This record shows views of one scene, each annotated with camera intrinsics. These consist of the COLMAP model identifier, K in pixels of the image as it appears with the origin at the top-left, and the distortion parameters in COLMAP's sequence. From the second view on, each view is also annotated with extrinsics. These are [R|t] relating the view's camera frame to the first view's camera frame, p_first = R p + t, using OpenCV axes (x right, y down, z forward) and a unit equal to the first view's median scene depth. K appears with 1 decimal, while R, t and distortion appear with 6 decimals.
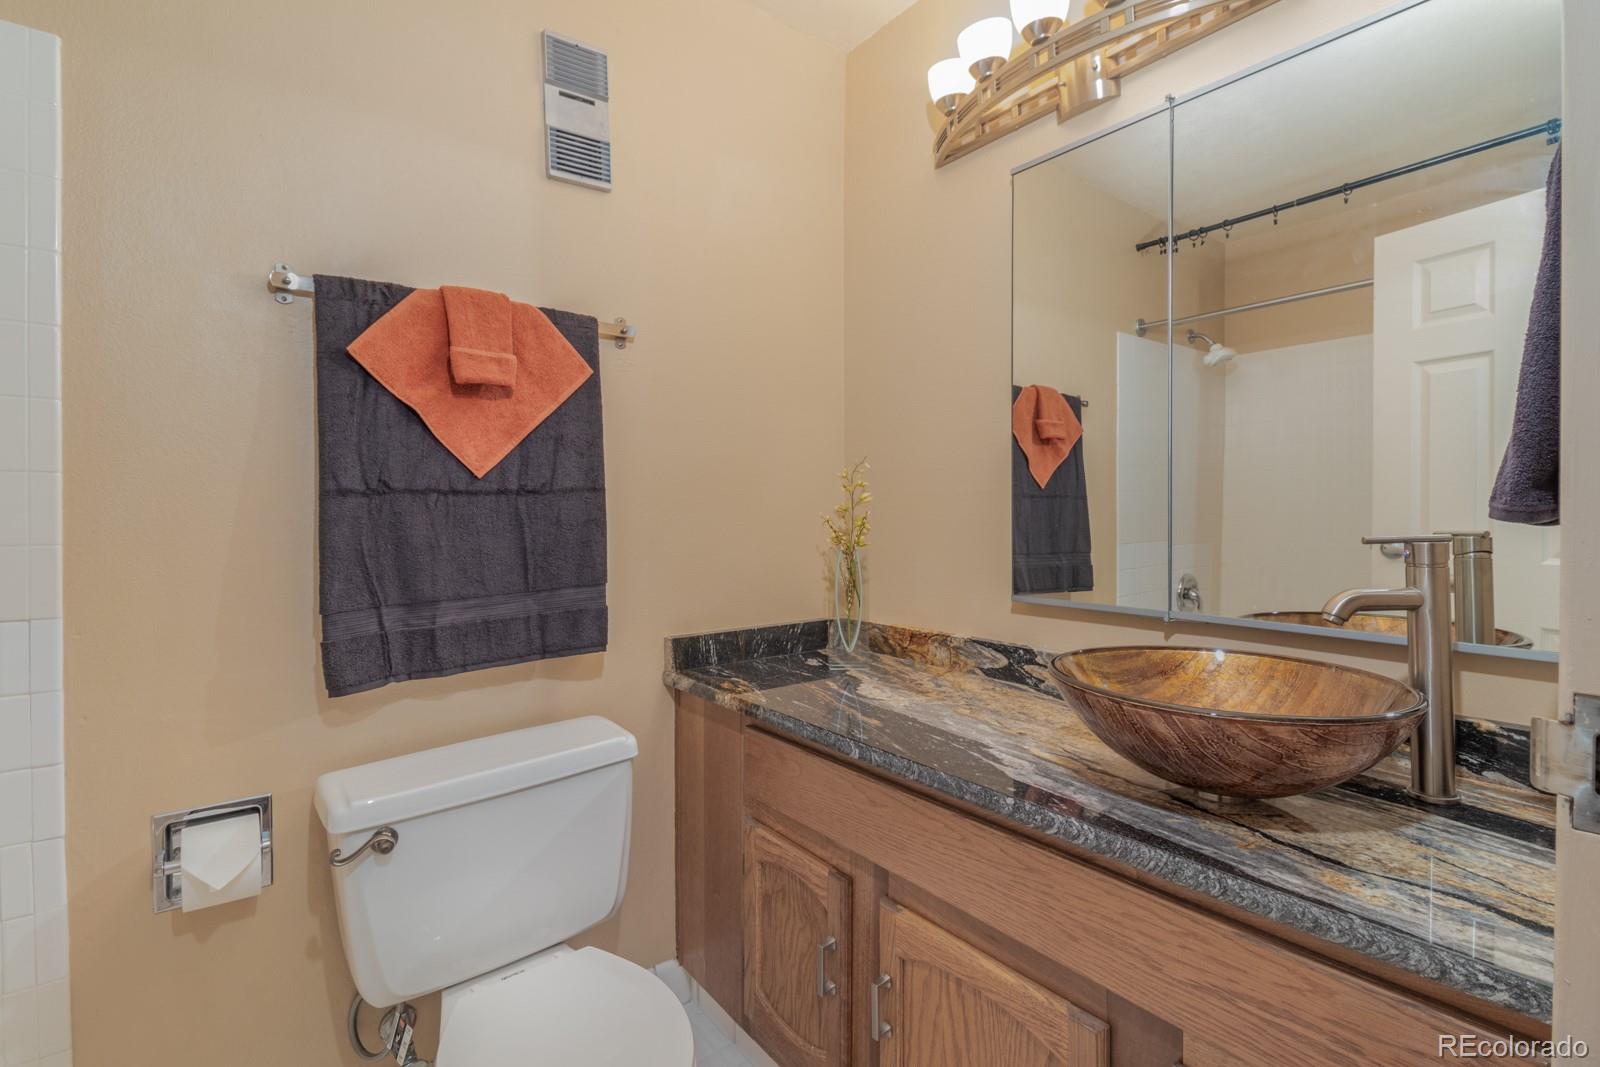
lens RADIAL K [[746.3, 0, 800.6], [0, 746.3, 522.1], [0, 0, 1]] dist [-0.000575, -0.001156]
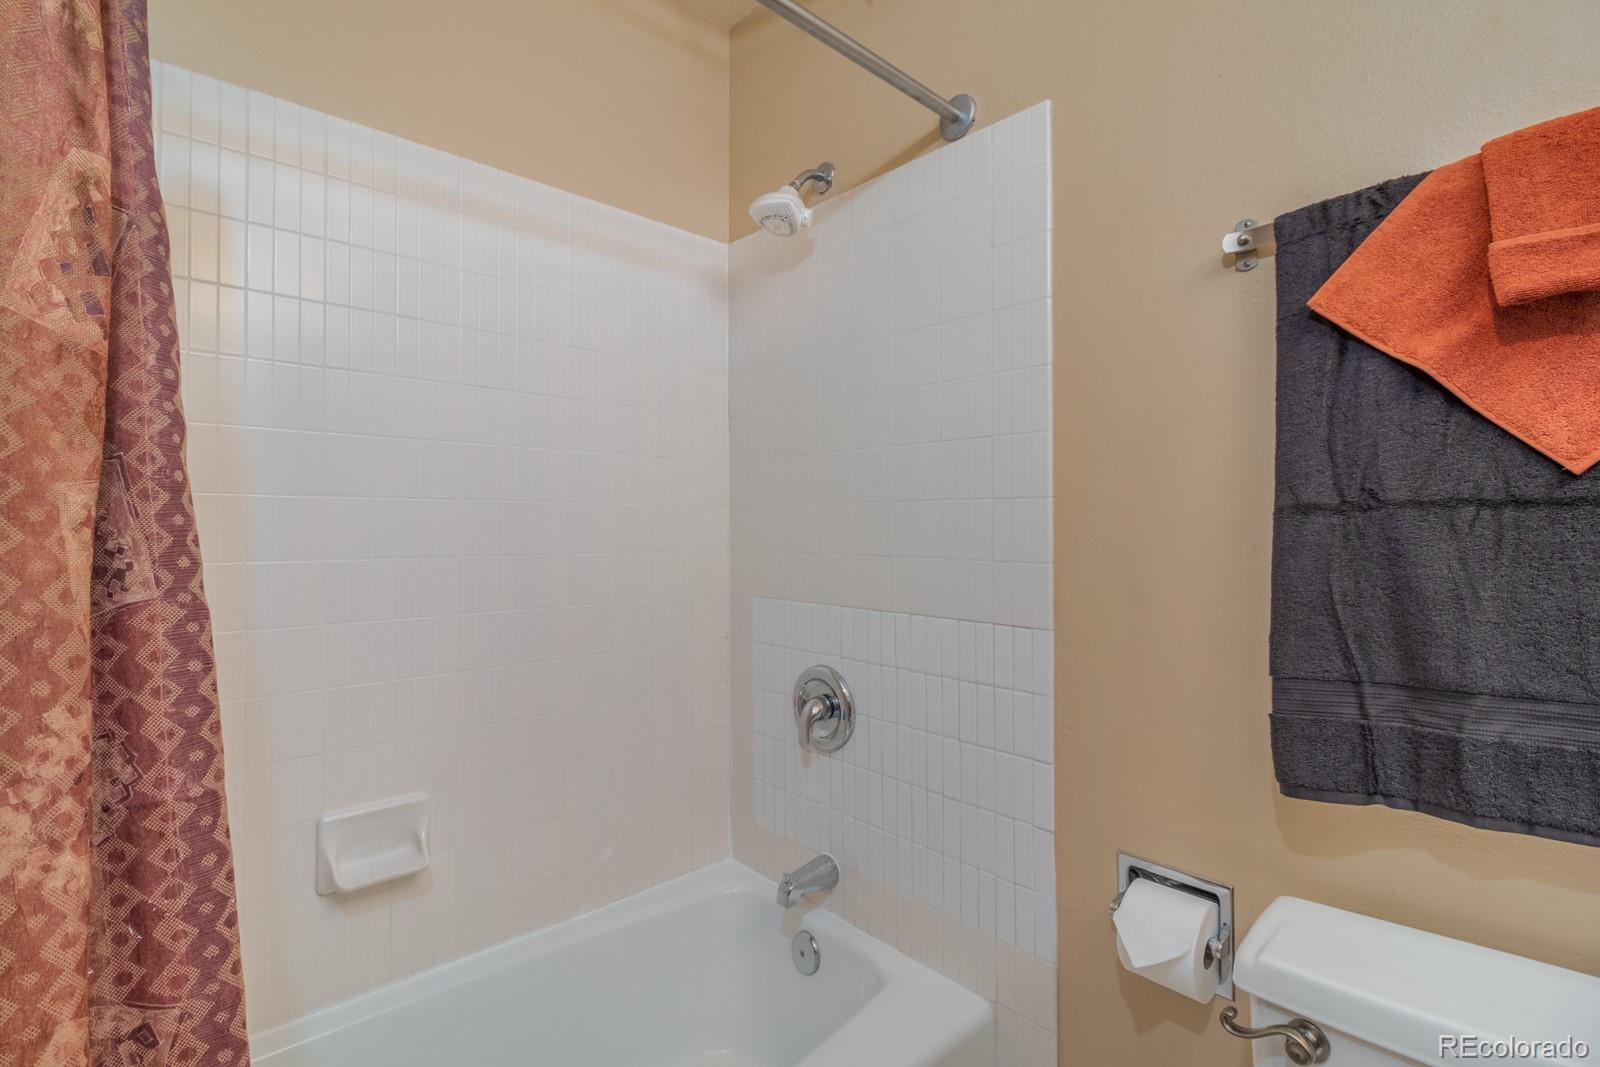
lens RADIAL K [[746.3, 0, 799.3], [0, 746.3, 523.2], [0, 0, 1]] dist [-0.000575, -0.001156]
pose [[0.066919, -0.004668, -0.997747, 0.056538], [-0.016208, 0.999852, -0.005765, -0.014022], [0.997627, 0.016557, 0.066834, 0.460187]]
